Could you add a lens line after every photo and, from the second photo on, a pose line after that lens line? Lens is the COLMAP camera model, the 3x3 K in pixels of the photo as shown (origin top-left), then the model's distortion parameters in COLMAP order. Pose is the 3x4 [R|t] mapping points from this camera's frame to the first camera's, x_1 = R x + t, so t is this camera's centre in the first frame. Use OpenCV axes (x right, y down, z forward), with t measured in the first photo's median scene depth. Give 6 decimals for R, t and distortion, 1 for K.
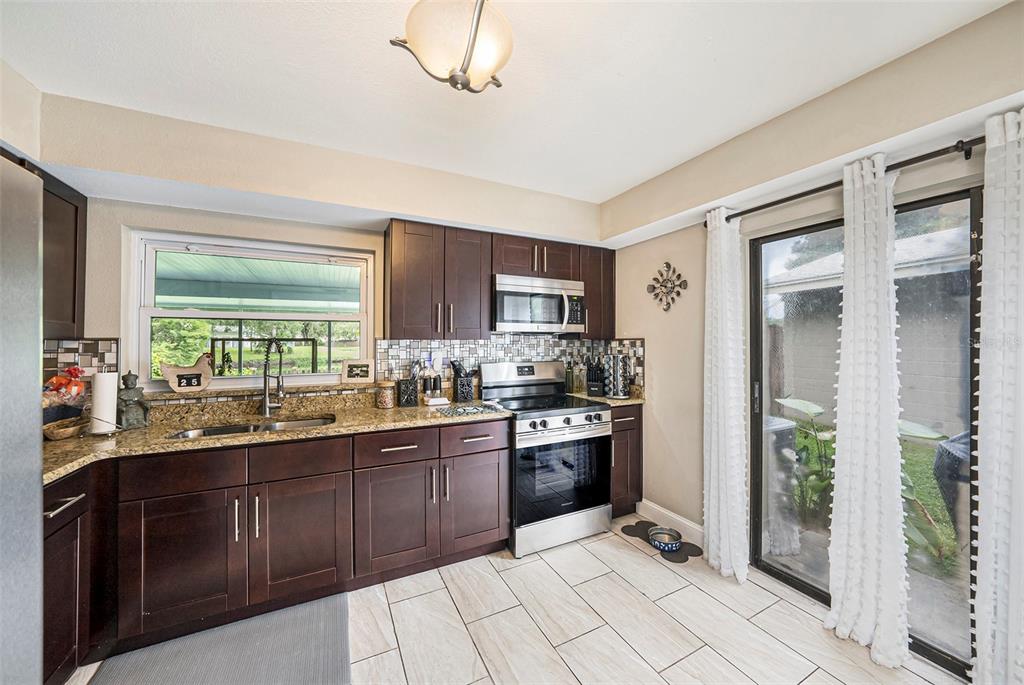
lens RADIAL K [[369.0, 0, 507.6], [0, 369.0, 341.0], [0, 0, 1]] dist [-0.000454, 0.001568]
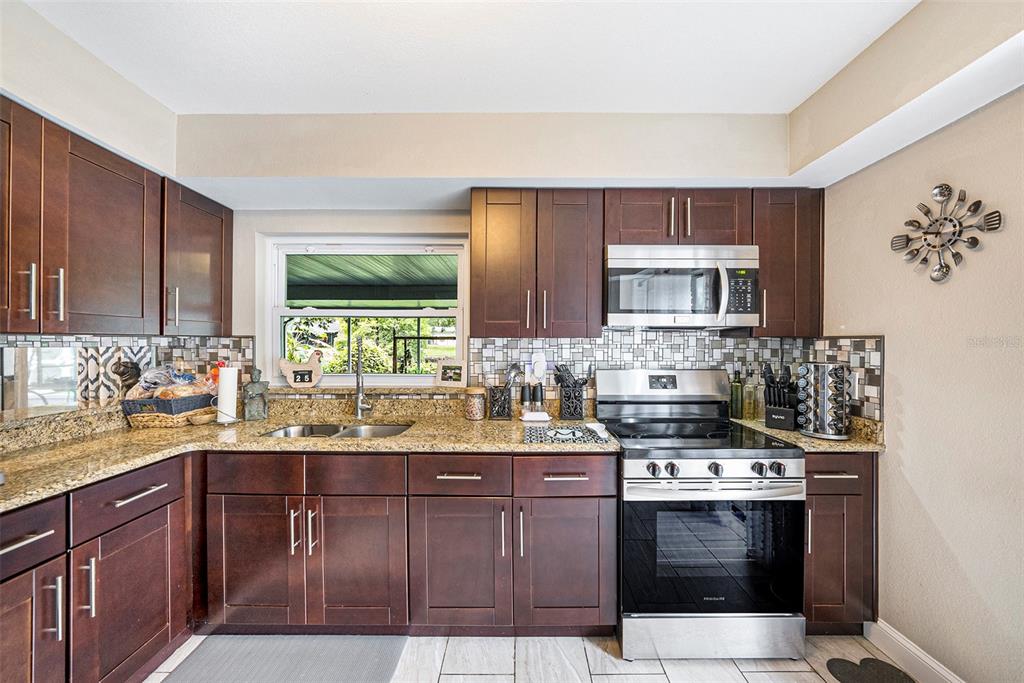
lens RADIAL K [[369.0, 0, 528.2], [0, 369.0, 343.7], [0, 0, 1]] dist [-0.000454, 0.001568]
pose [[0.904519, 0.007576, -0.426366, 0.131635], [-0.003154, 0.999934, 0.011076, 0.000667], [0.426422, -0.008673, 0.904483, 0.287228]]
